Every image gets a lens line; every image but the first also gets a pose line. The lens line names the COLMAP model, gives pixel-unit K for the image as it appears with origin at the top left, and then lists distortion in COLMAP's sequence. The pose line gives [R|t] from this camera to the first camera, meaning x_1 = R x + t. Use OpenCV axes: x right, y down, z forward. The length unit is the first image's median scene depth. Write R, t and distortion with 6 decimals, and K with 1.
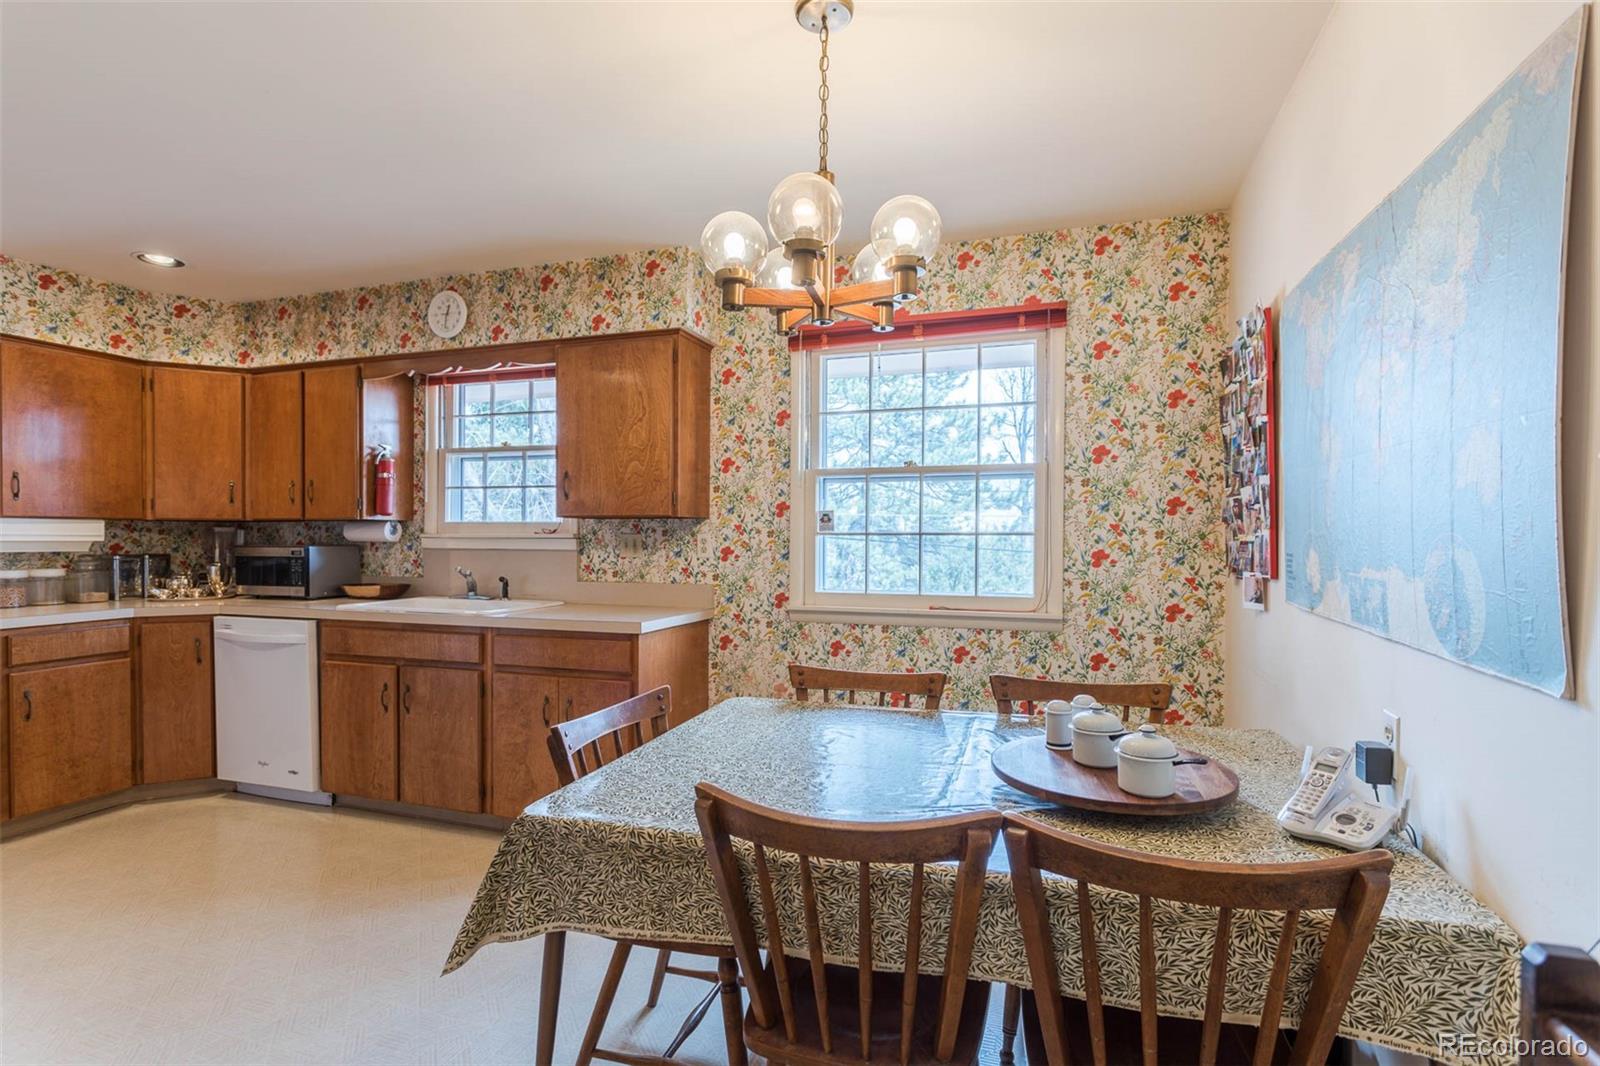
lens RADIAL K [[768.9, 0, 806.5], [0, 768.9, 544.7], [0, 0, 1]] dist [-0.002623, 0.000395]
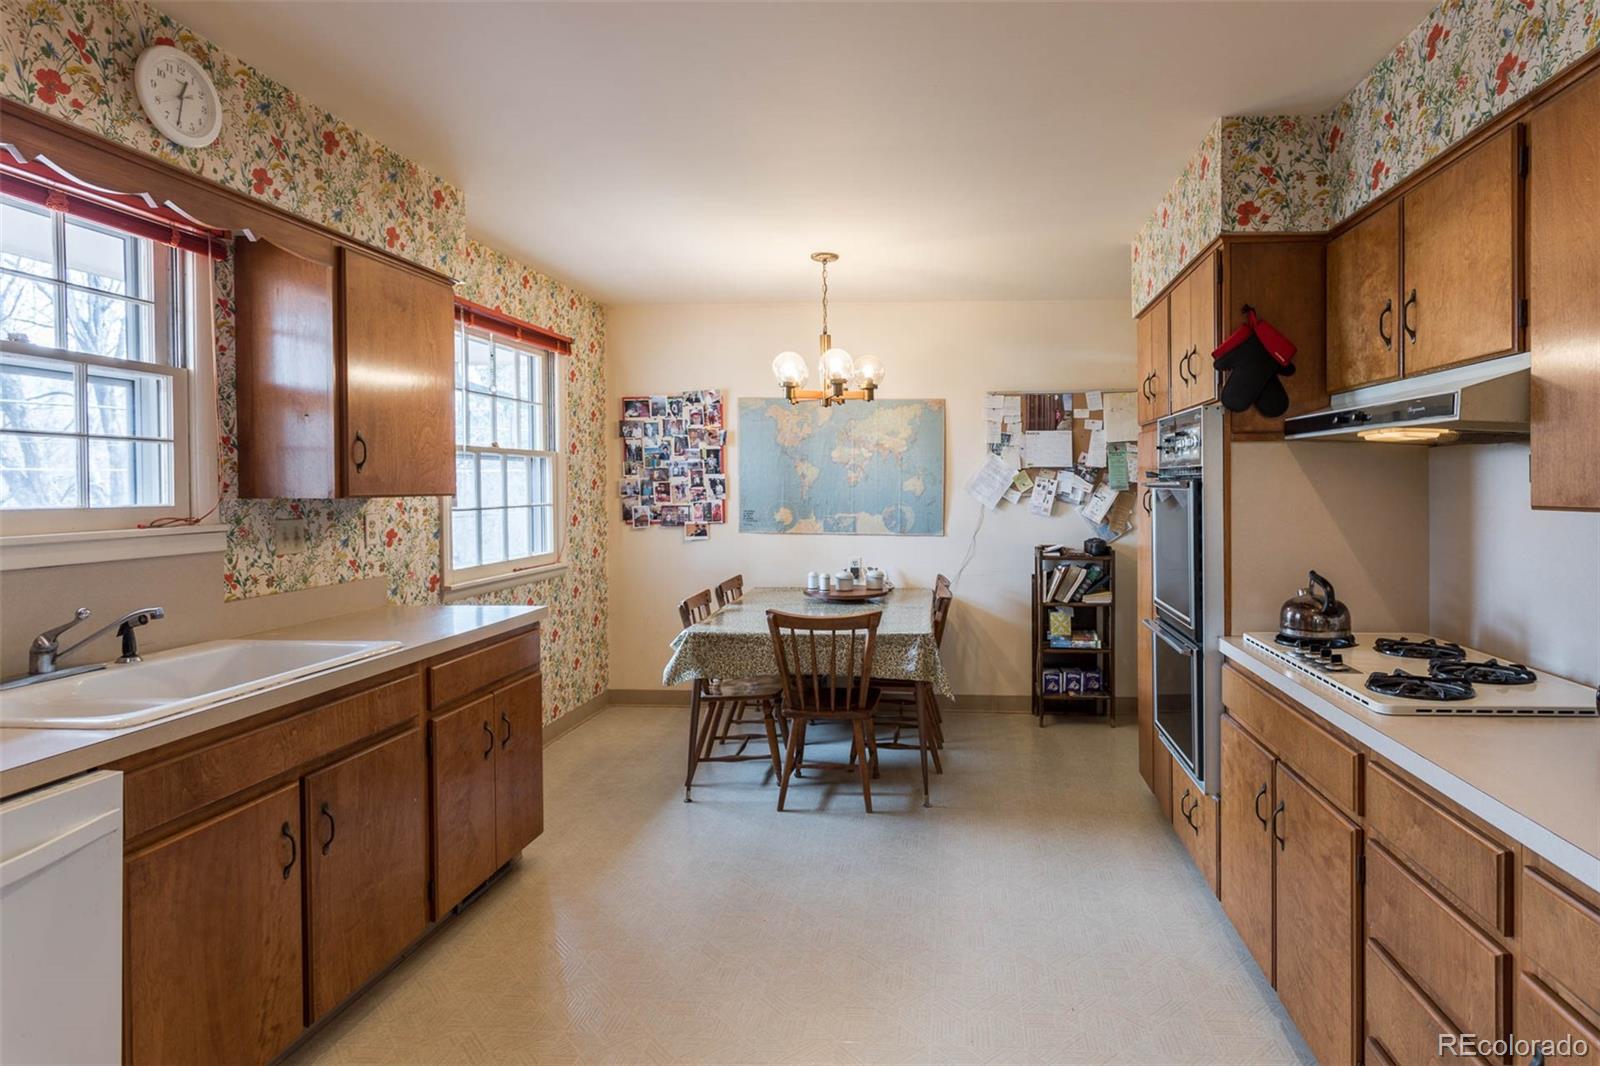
lens RADIAL K [[876.8, 0, 882.3], [0, 876.8, 497.8], [0, 0, 1]] dist [0.004751, 0.000947]
pose [[-0.234806, -0.017339, 0.971888, -1.119821], [0.017565, 0.999602, 0.022077, -0.041876], [-0.971883, 0.022255, -0.234408, 0.681552]]
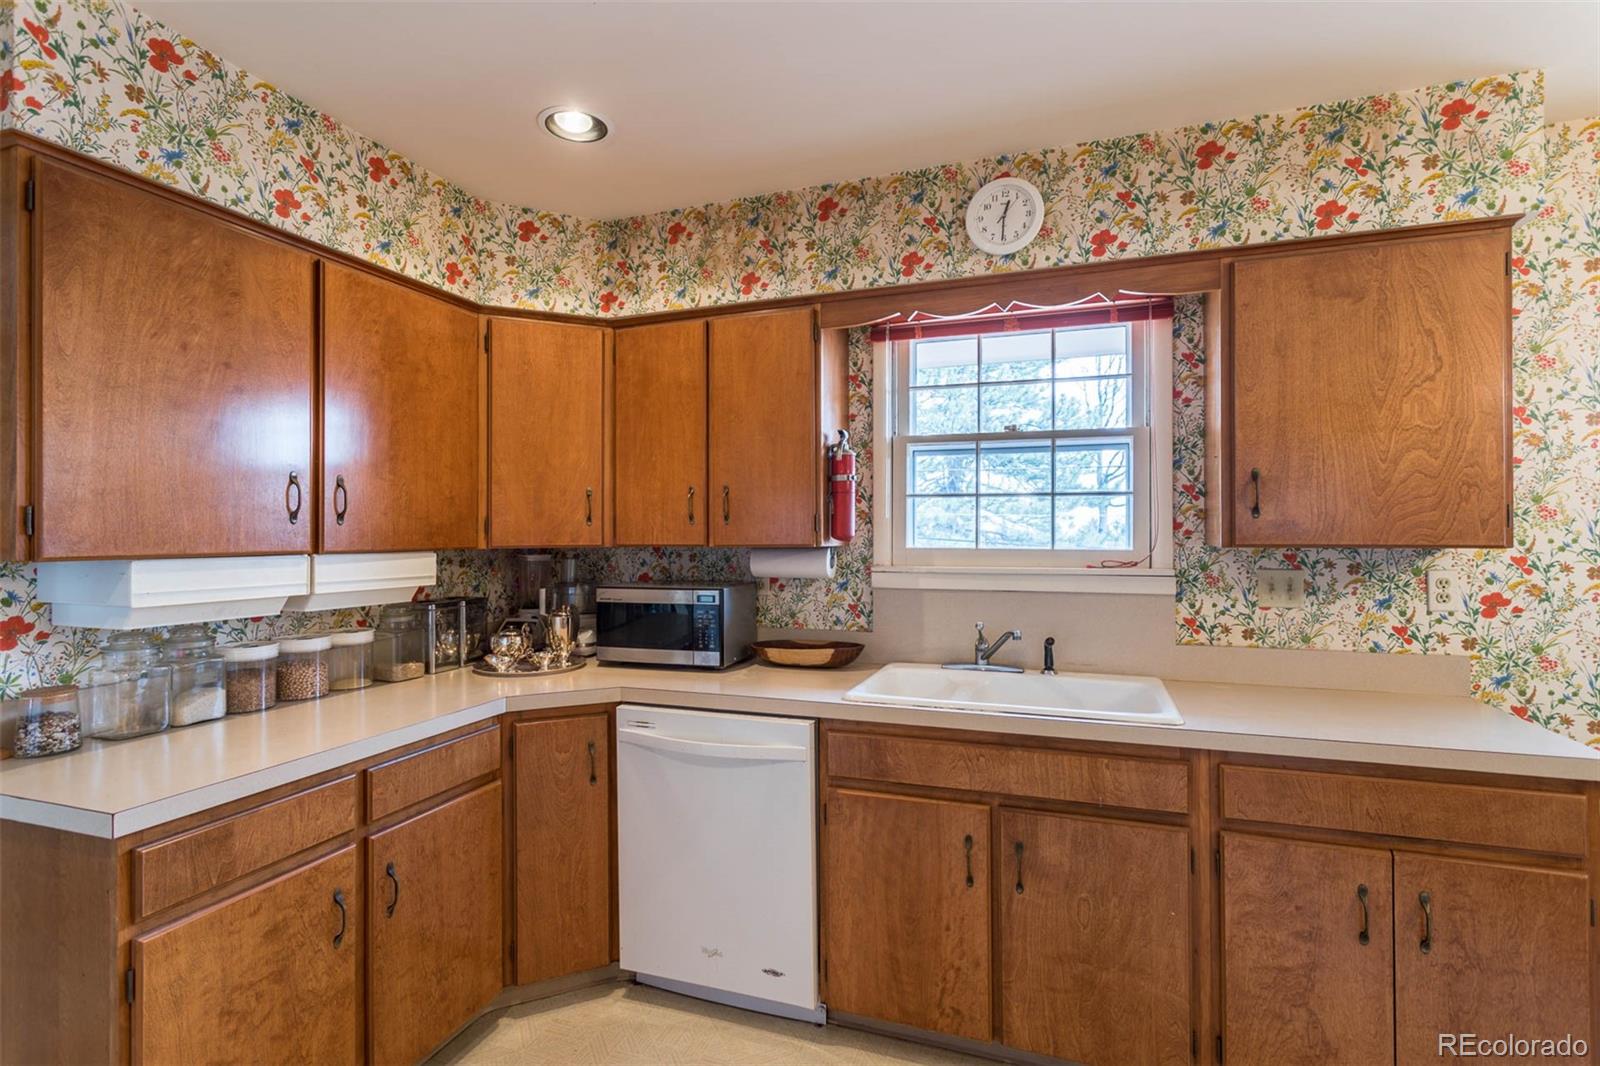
lens RADIAL K [[768.9, 0, 800.9], [0, 768.9, 525.6], [0, 0, 1]] dist [-0.002623, 0.000395]
pose [[0.999637, -0.006773, -0.026087, -0.604870], [0.006246, 0.999776, -0.020229, -0.039850], [0.026218, 0.020058, 0.999455, 0.377865]]
